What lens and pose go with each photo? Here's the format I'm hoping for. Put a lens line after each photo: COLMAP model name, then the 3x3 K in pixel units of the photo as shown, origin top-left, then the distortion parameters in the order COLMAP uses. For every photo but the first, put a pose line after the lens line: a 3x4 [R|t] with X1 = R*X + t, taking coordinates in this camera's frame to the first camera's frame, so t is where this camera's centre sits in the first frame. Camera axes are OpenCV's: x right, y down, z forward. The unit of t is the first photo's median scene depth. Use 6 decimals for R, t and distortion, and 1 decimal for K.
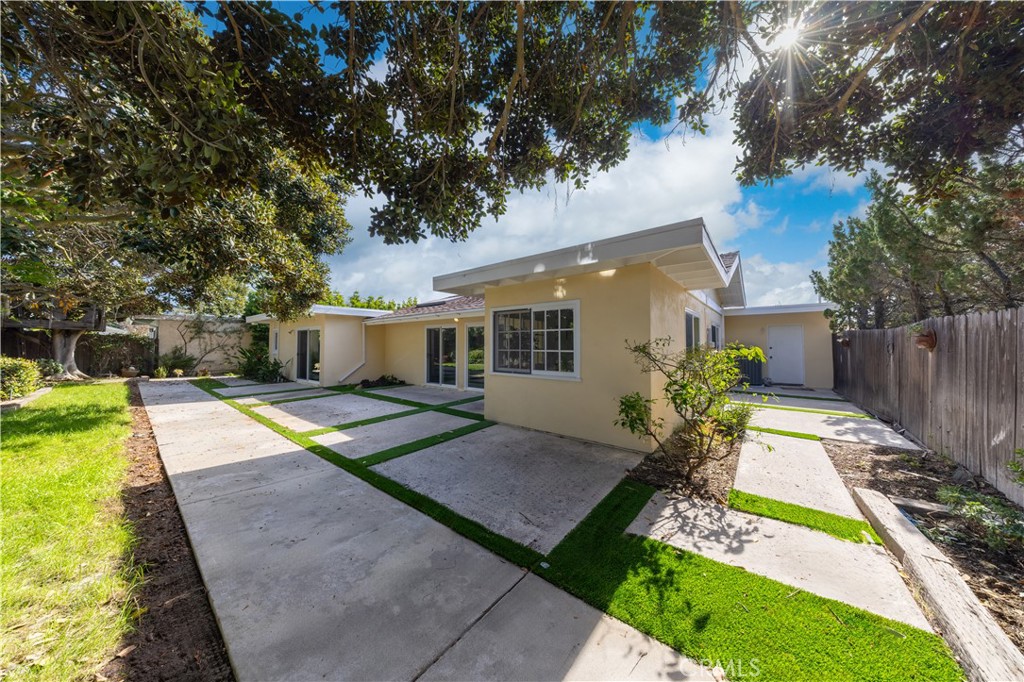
lens RADIAL K [[305.8, 0, 510.3], [0, 305.8, 342.5], [0, 0, 1]] dist [0.000842, 0.000010]
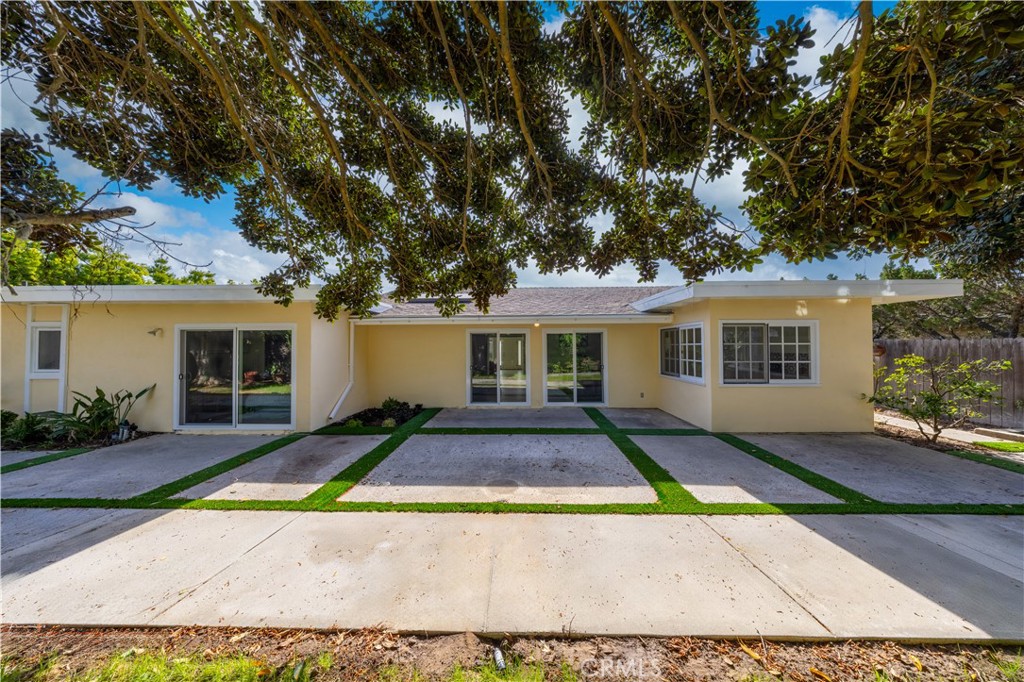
lens RADIAL K [[305.8, 0, 510.3], [0, 305.8, 342.5], [0, 0, 1]] dist [0.000842, 0.000010]
pose [[0.799862, 0.016084, 0.599969, -1.392359], [-0.004511, 0.999774, -0.020787, -0.016180], [-0.600167, 0.013920, 0.799753, 0.715431]]
